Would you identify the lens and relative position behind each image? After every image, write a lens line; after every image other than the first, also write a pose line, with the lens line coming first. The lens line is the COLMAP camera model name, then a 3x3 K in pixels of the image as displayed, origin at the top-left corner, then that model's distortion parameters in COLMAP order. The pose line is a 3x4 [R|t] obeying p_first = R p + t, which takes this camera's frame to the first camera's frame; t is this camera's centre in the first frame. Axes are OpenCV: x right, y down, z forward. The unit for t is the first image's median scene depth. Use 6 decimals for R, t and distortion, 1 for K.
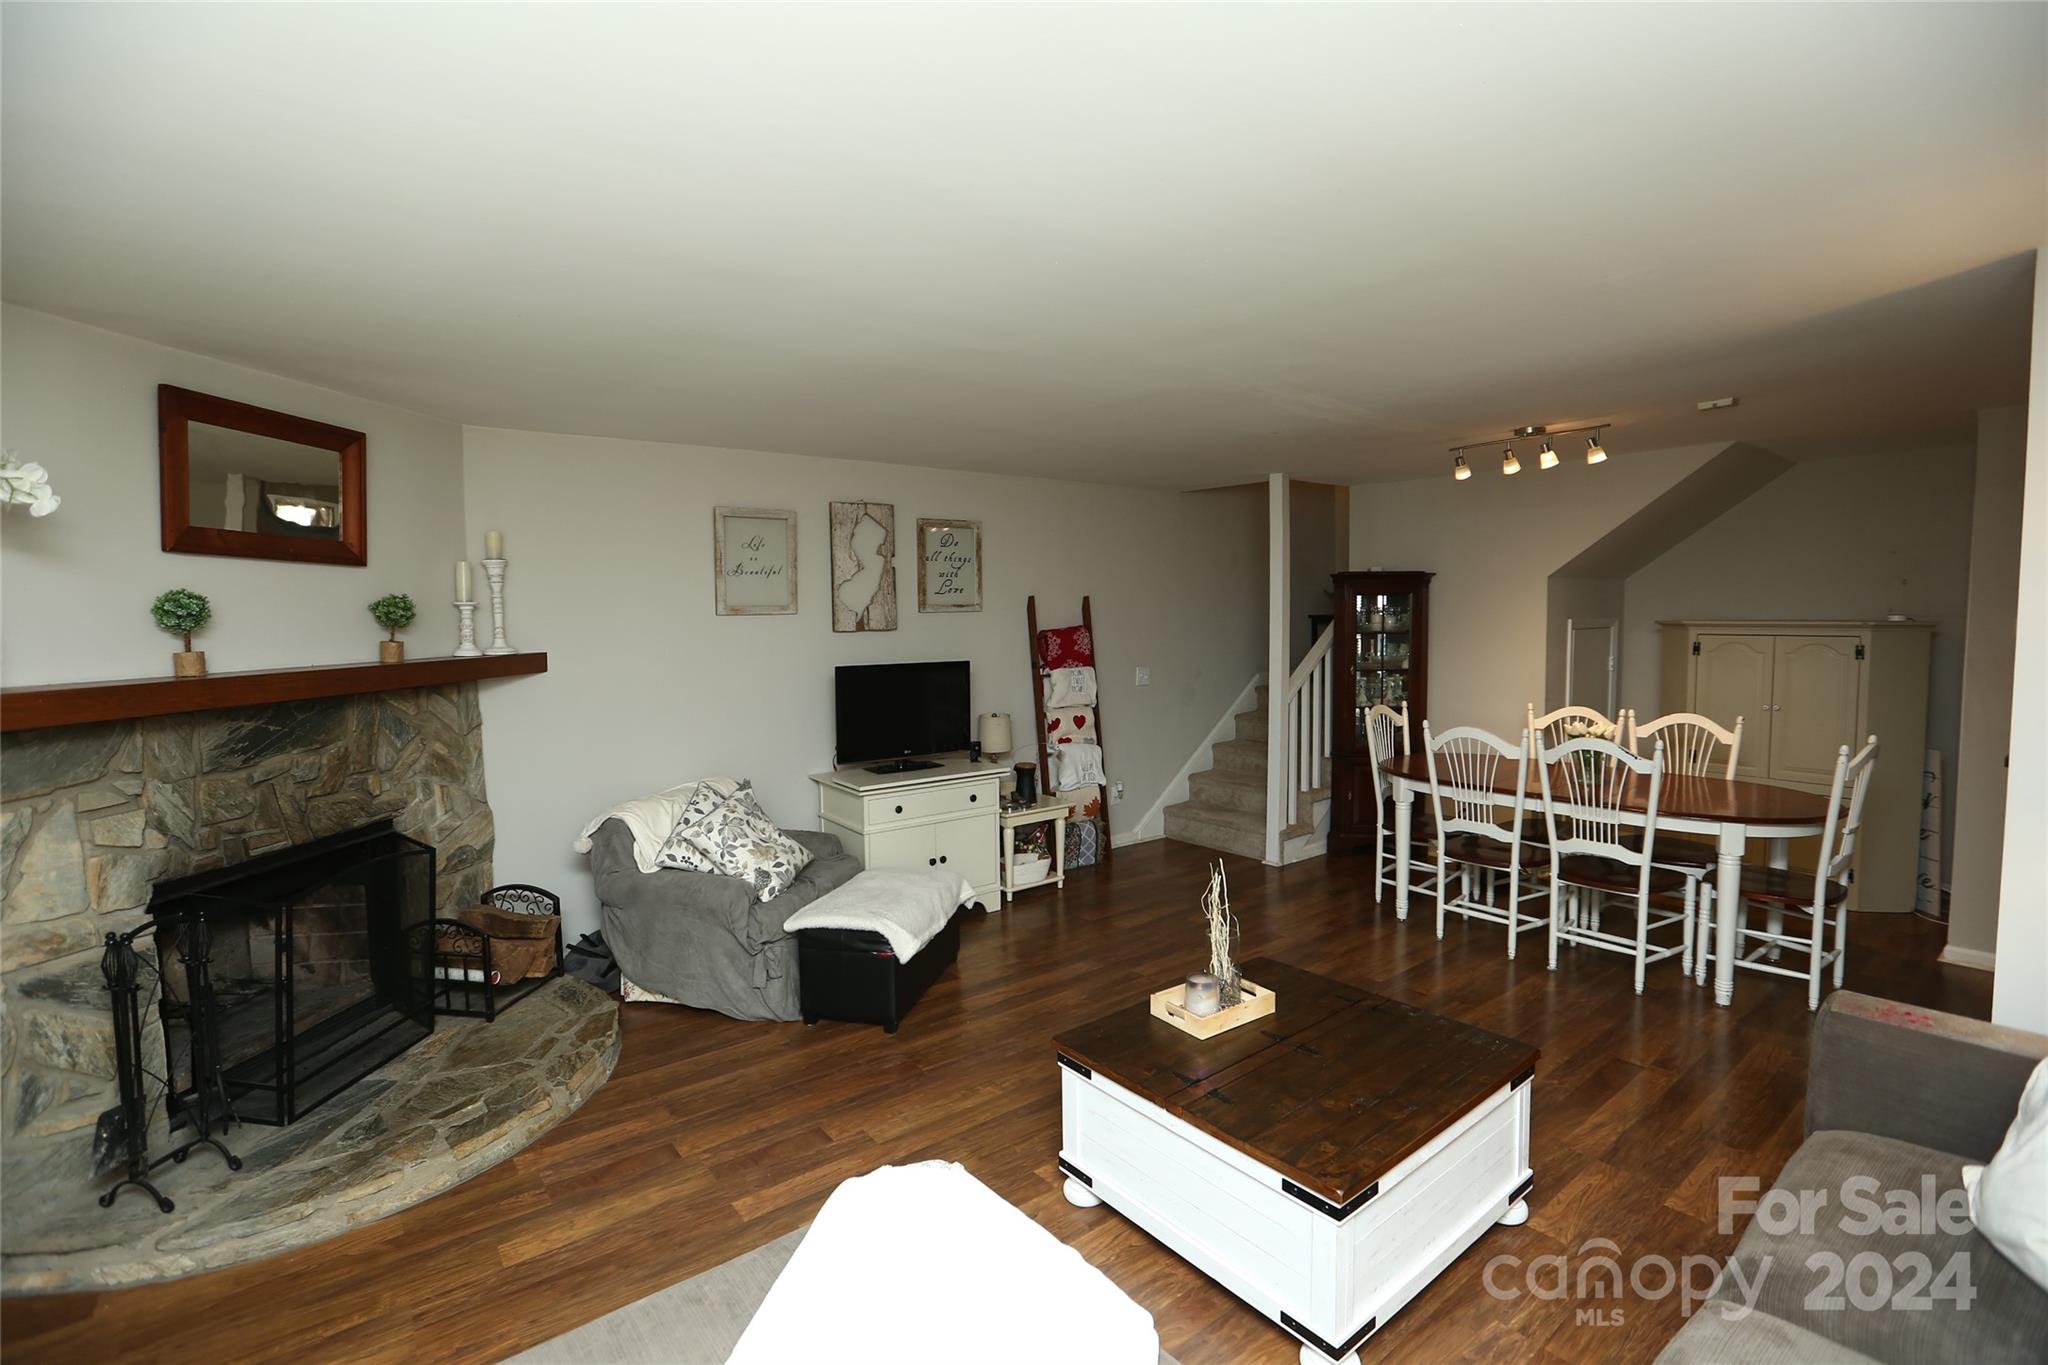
lens RADIAL K [[941.2, 0, 1028.8], [0, 941.2, 684.4], [0, 0, 1]] dist [-0.037943, 0.010178]
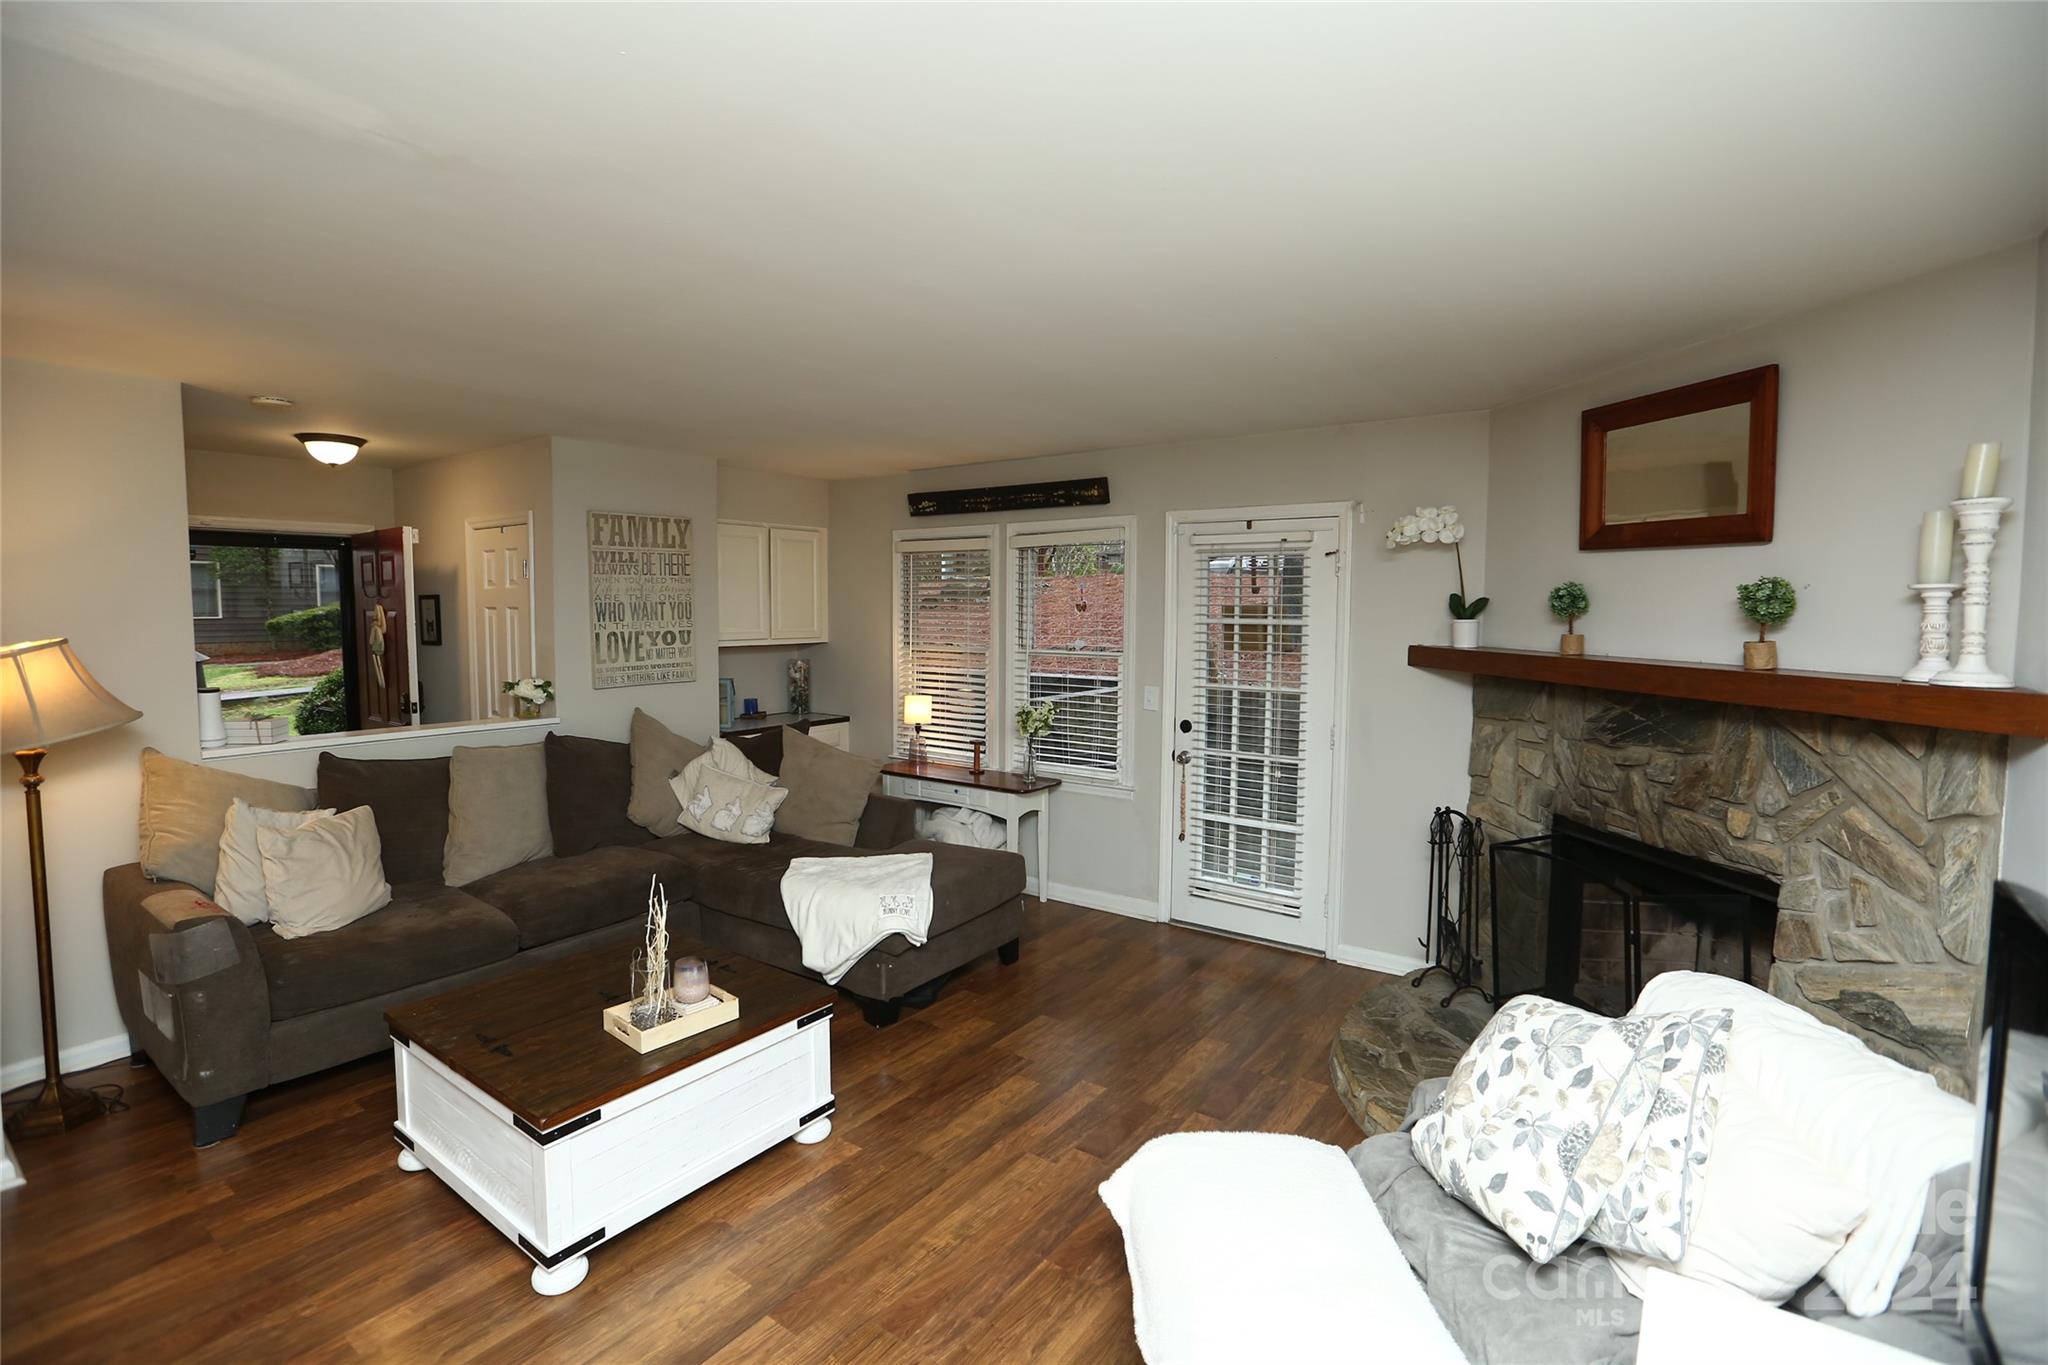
lens RADIAL K [[941.2, 0, 1042.8], [0, 941.2, 673.2], [0, 0, 1]] dist [-0.037943, 0.010178]
pose [[-0.957175, 0.026491, -0.288295, 0.053233], [-0.017933, 0.988467, 0.150369, -0.087279], [0.288954, 0.149099, -0.945661, 1.099368]]
